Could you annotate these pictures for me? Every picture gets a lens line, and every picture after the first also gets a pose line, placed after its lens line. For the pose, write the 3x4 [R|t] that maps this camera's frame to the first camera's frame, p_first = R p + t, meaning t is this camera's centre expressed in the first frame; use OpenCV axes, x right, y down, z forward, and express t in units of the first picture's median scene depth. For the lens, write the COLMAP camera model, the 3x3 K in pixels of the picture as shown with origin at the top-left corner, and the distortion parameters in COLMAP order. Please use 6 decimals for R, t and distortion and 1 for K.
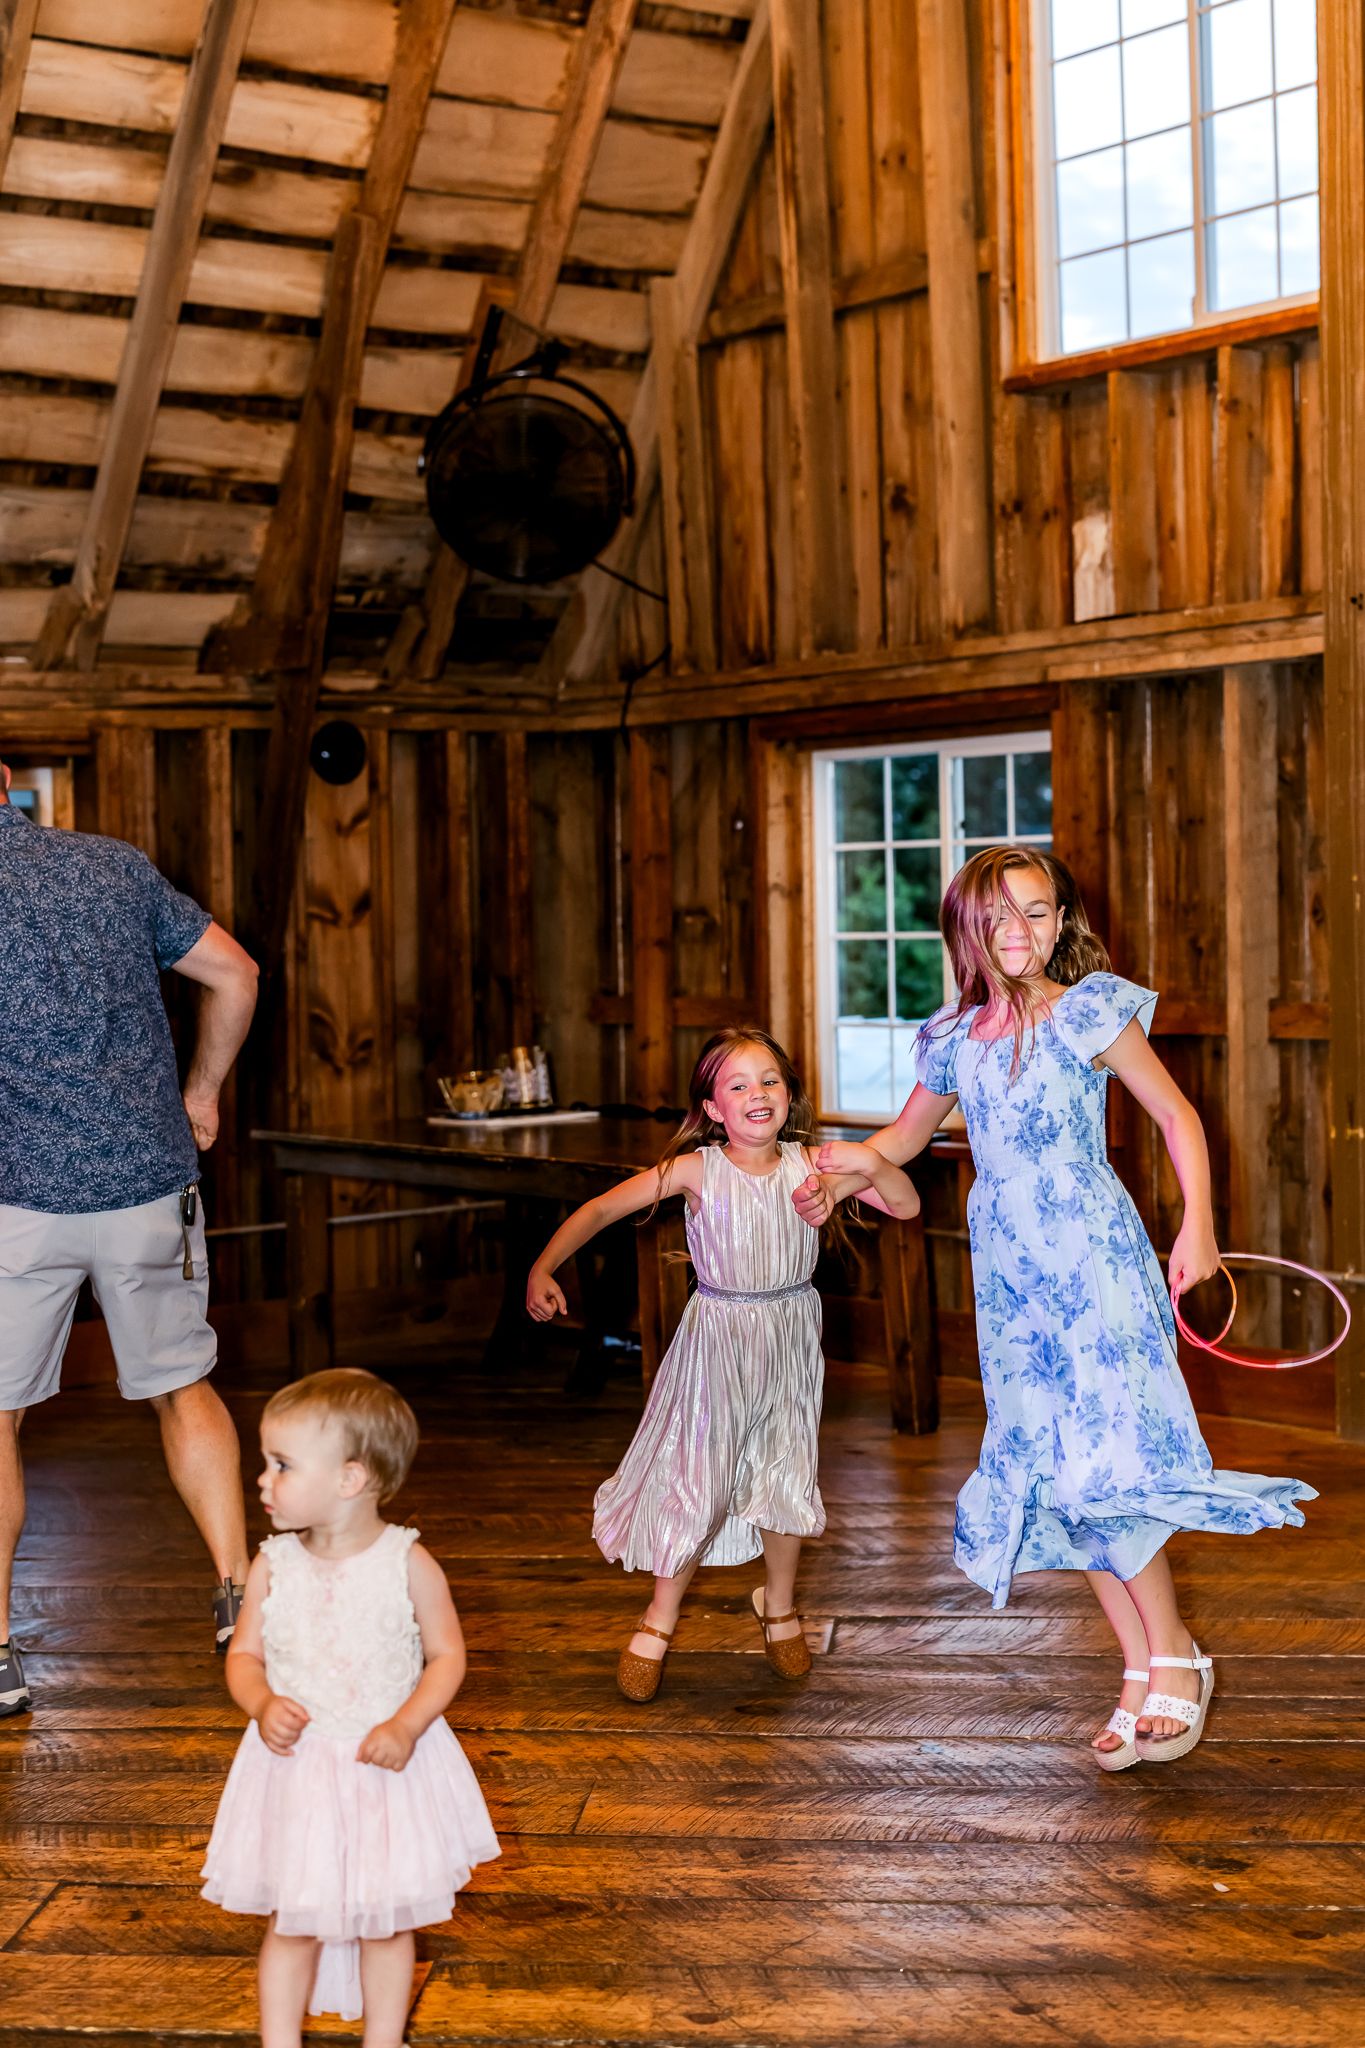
lens RADIAL K [[2921.2, 0, 684.4], [0, 2921.2, 968.8], [0, 0, 1]] dist [0.022008, -0.013729]
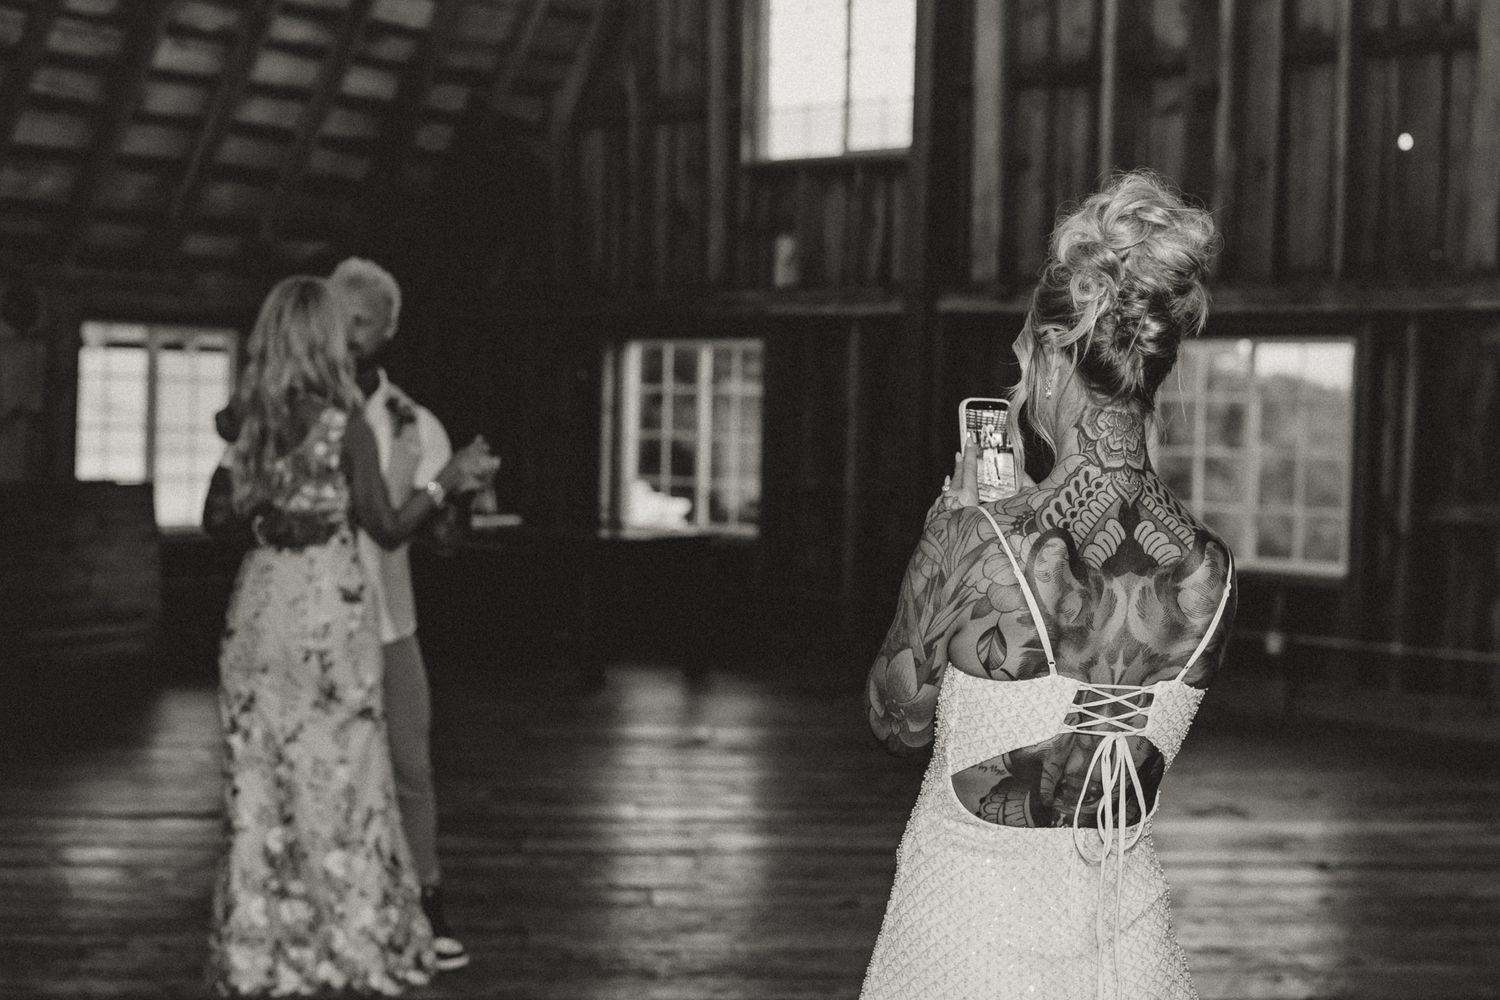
lens RADIAL K [[2159.7, 0, 750.0], [0, 2159.7, 500.0], [0, 0, 1]] dist [0.011123, 0.081284]
pose [[0.973838, 0.038295, 0.223991, -0.219004], [-0.042177, 0.999031, 0.012570, 0.012885], [-0.223293, -0.021688, 0.974510, -0.483739]]
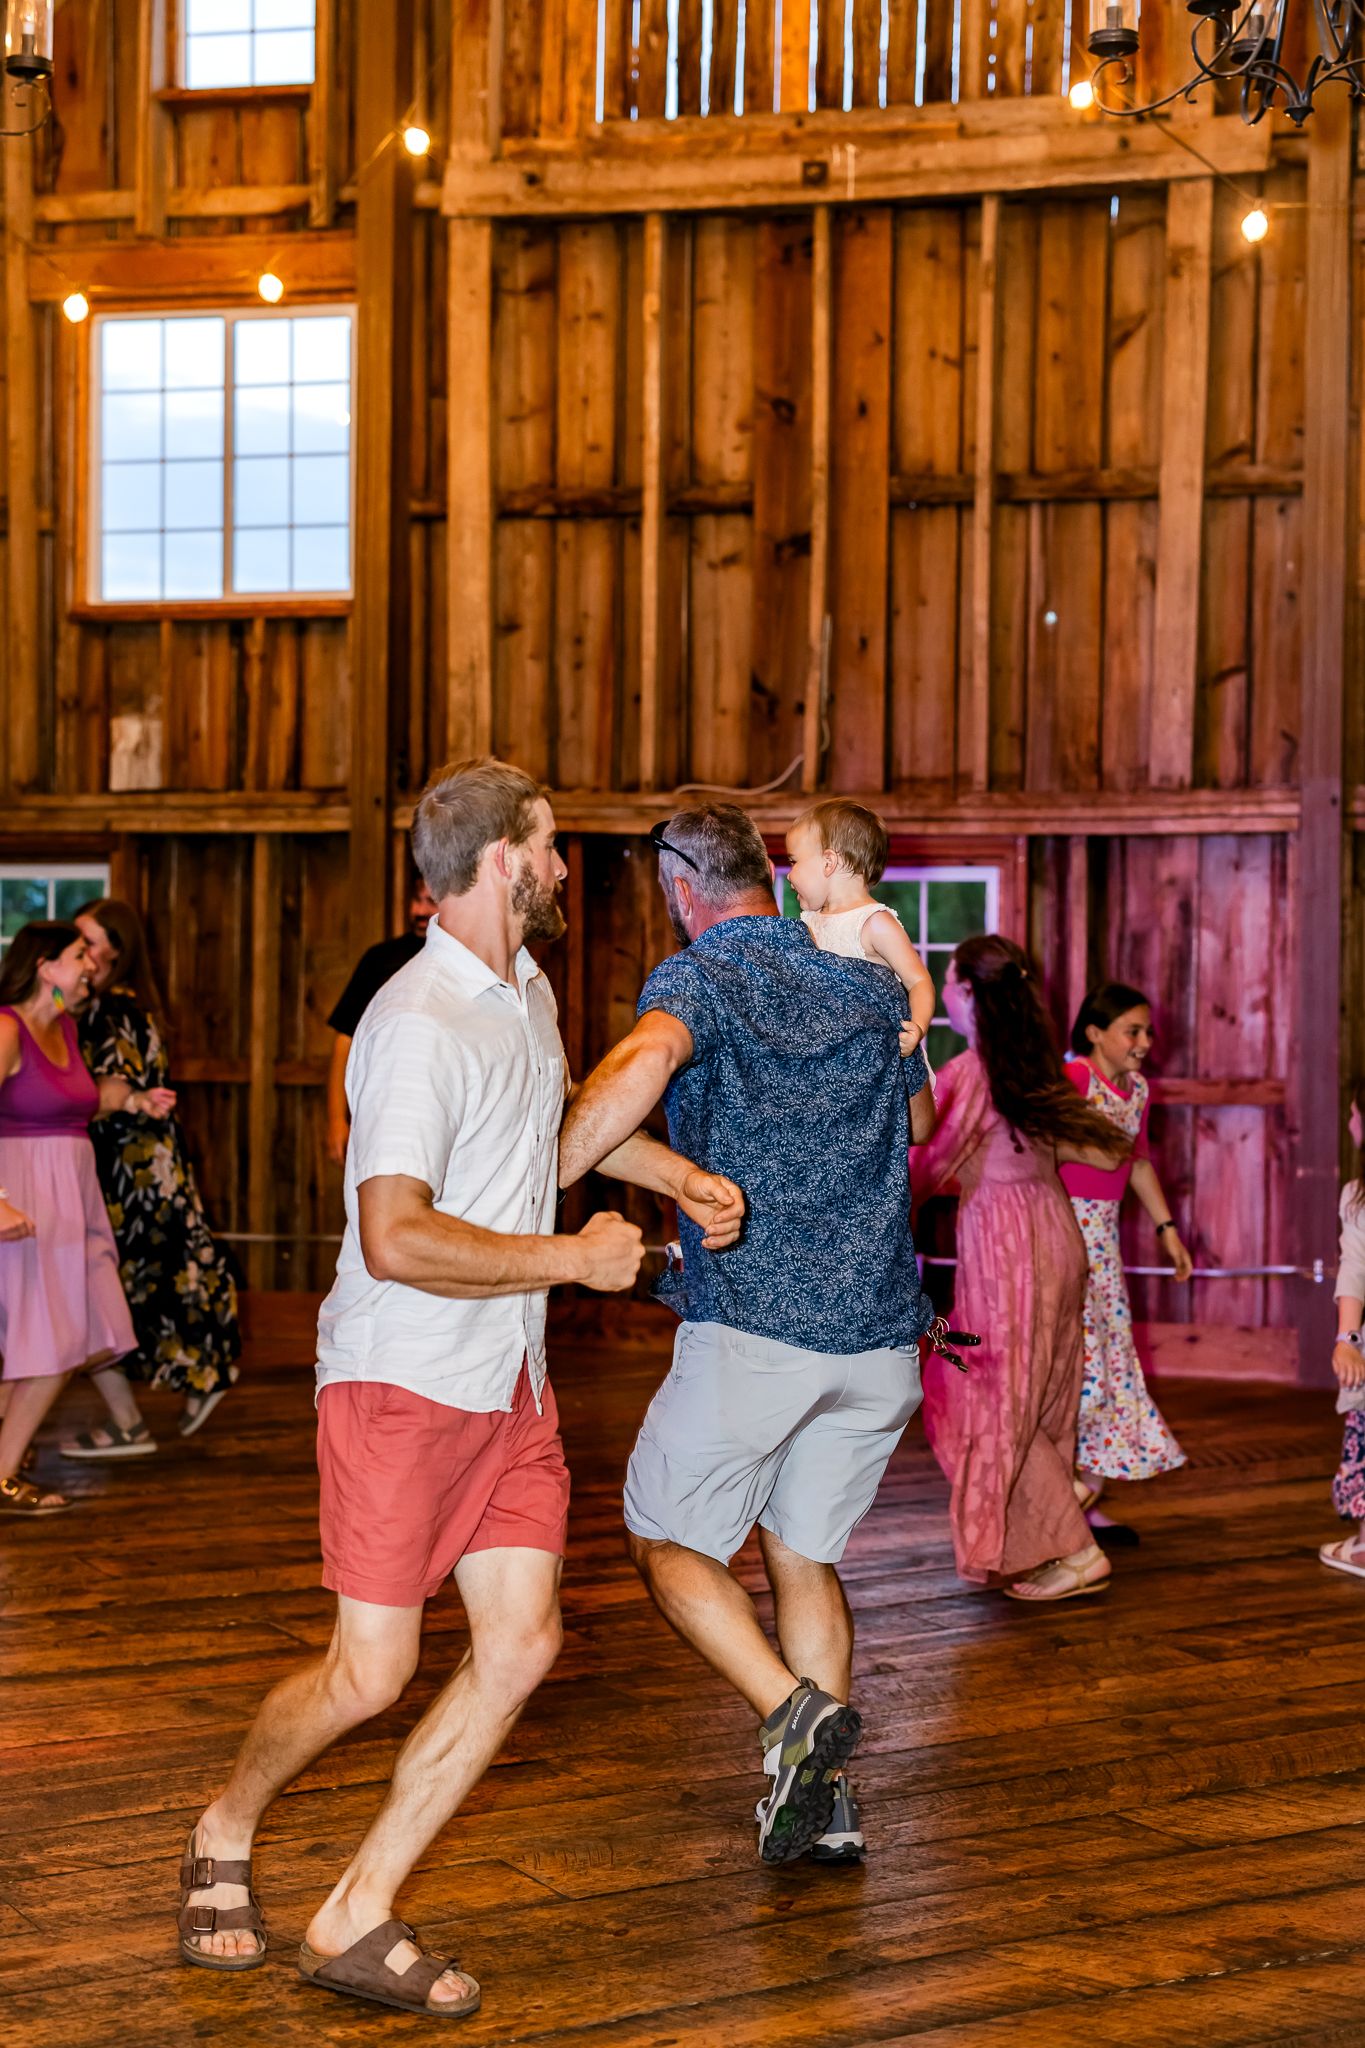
lens RADIAL K [[2948.7, 0, 675.1], [0, 2948.7, 989.4], [0, 0, 1]] dist [0.011123, 0.081284]
pose [[0.792182, 0.032307, 0.609429, -0.520263], [-0.016317, 0.999362, -0.031768, 0.019043], [-0.610066, 0.015222, 0.792204, -0.295150]]
